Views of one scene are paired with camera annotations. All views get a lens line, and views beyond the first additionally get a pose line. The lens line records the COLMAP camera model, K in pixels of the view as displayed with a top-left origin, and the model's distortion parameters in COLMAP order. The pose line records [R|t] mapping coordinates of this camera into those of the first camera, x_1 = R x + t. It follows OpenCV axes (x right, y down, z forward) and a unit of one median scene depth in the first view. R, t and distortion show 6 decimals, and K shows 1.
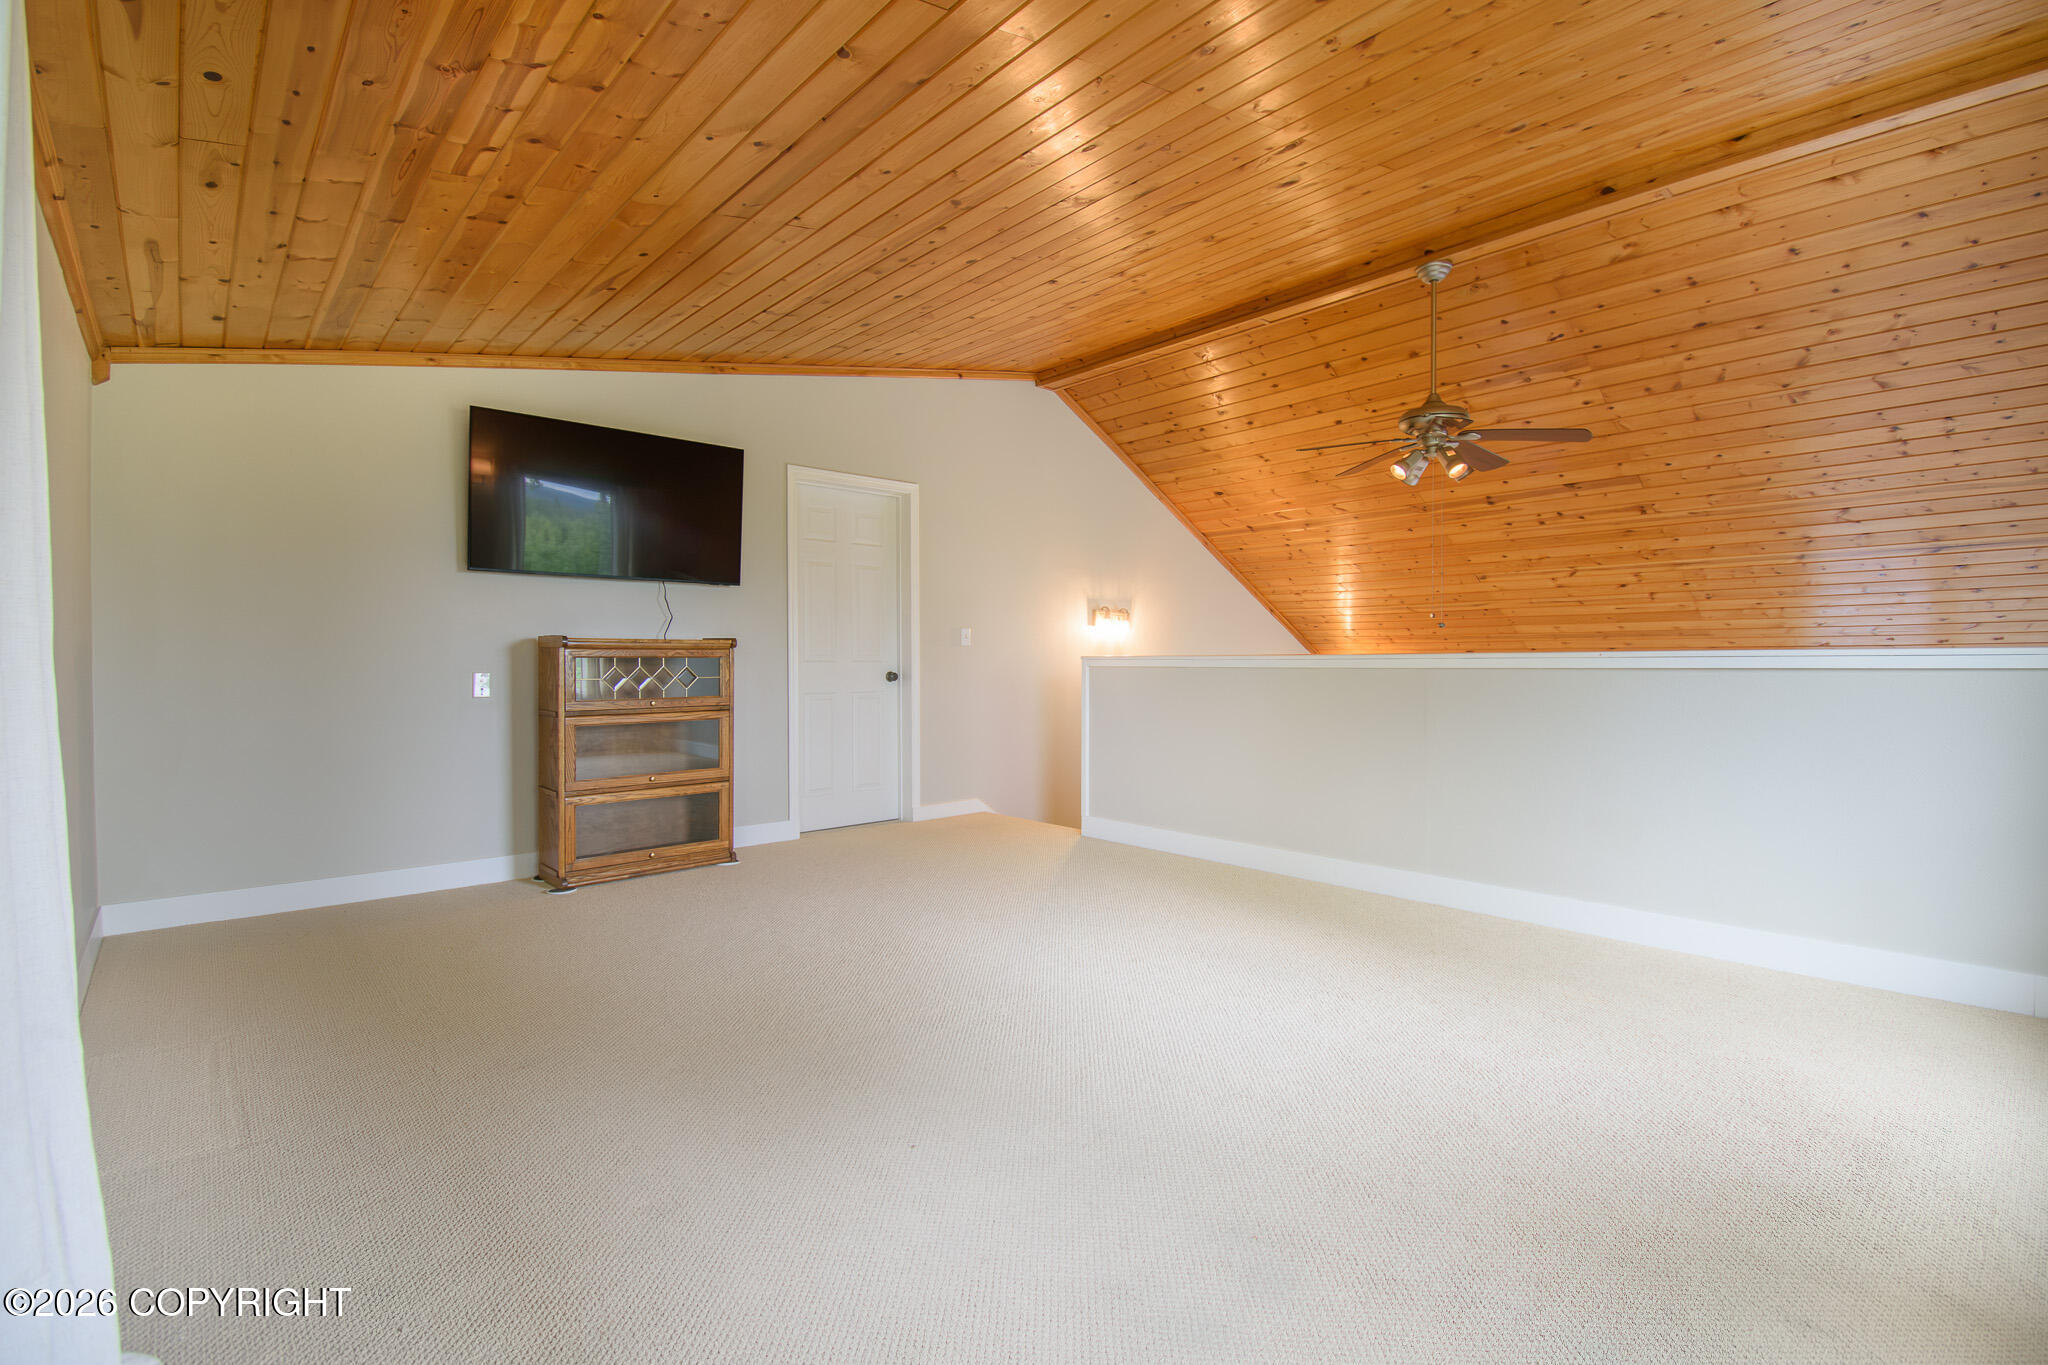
lens RADIAL K [[941.3, 0, 1027.3], [0, 941.3, 683.8], [0, 0, 1]] dist [-0.002294, -0.002732]
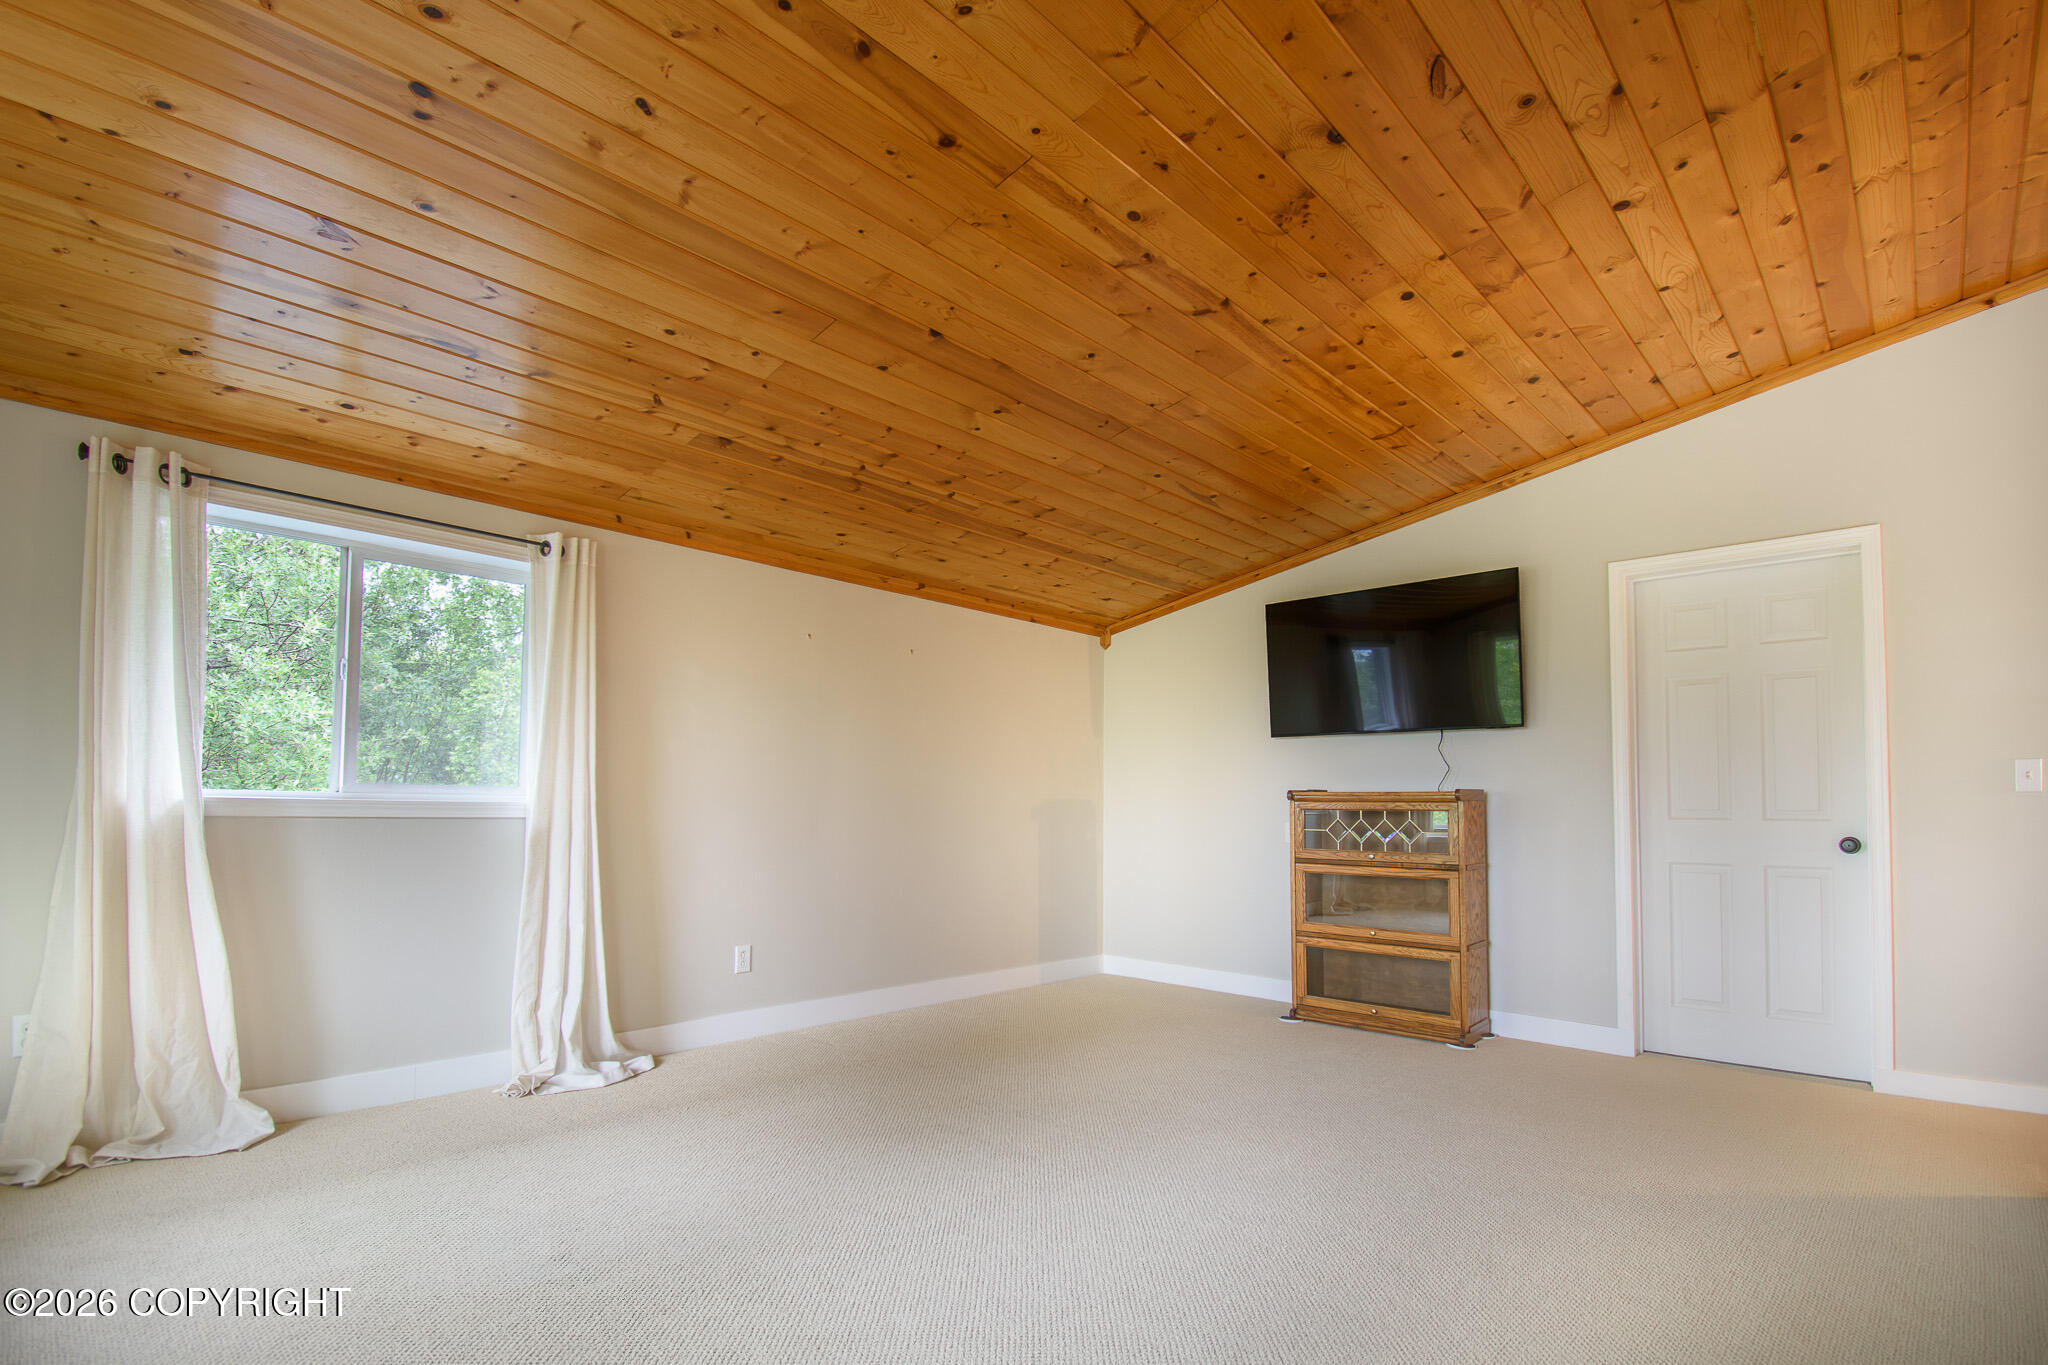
lens RADIAL K [[941.3, 0, 996.1], [0, 941.3, 770.3], [0, 0, 1]] dist [-0.002294, -0.002732]
pose [[0.086773, -0.035432, -0.995598, 0.535856], [-0.033241, 0.998708, -0.038440, -0.017917], [0.995673, 0.036430, 0.085483, 0.494165]]
